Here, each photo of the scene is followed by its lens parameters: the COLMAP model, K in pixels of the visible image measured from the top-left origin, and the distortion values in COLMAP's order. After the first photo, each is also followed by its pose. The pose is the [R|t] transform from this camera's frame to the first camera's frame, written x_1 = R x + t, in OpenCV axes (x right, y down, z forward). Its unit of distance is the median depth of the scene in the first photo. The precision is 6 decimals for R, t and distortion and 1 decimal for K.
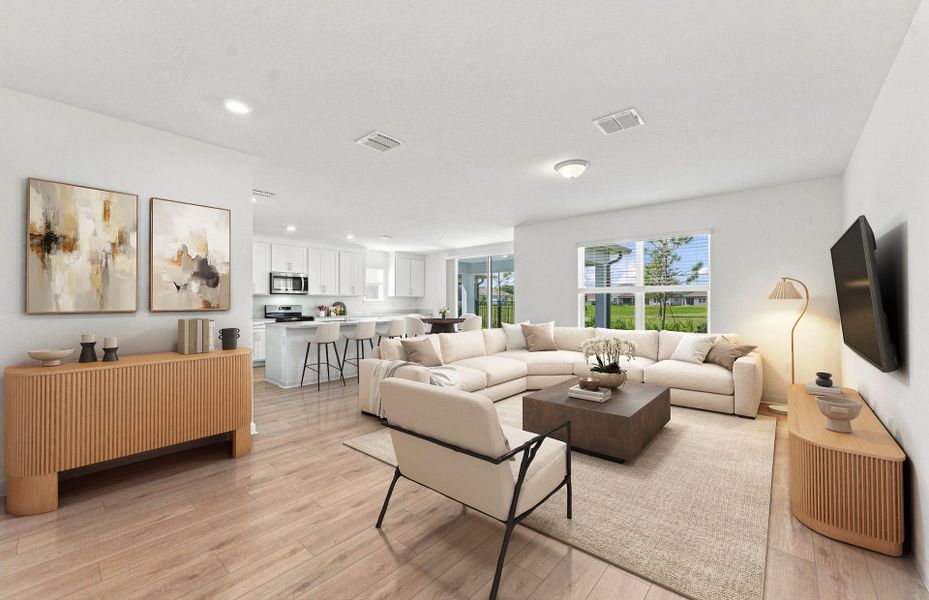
lens RADIAL K [[368.7, 0, 462.4], [0, 368.7, 300.0], [0, 0, 1]] dist [-0.001065, -0.000097]
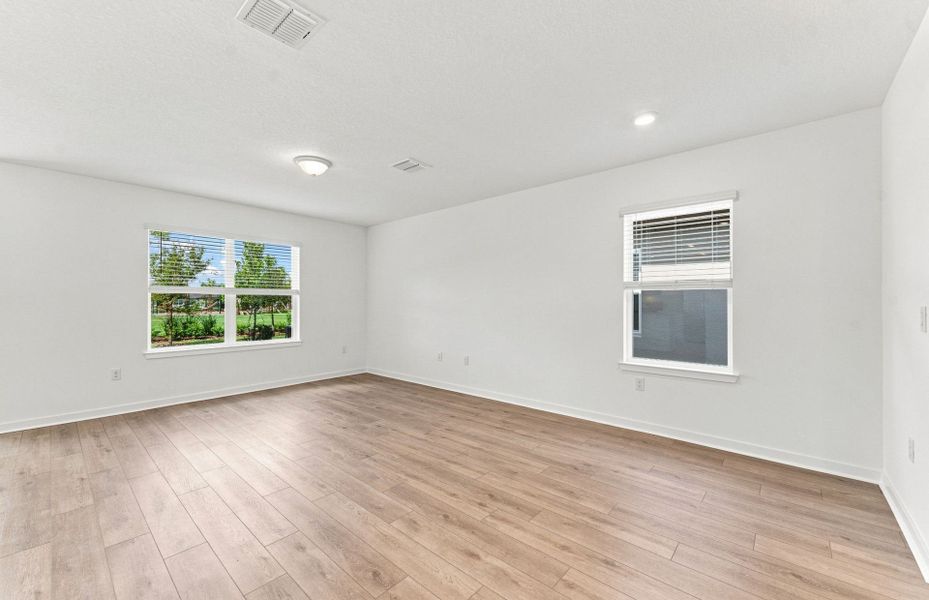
lens RADIAL K [[368.7, 0, 462.4], [0, 368.7, 300.0], [0, 0, 1]] dist [-0.001065, -0.000097]
pose [[0.006165, 0.009794, 0.999933, -0.653601], [-0.005006, 0.999940, -0.009763, 0.000910], [-0.999968, -0.004946, 0.006213, 0.606848]]
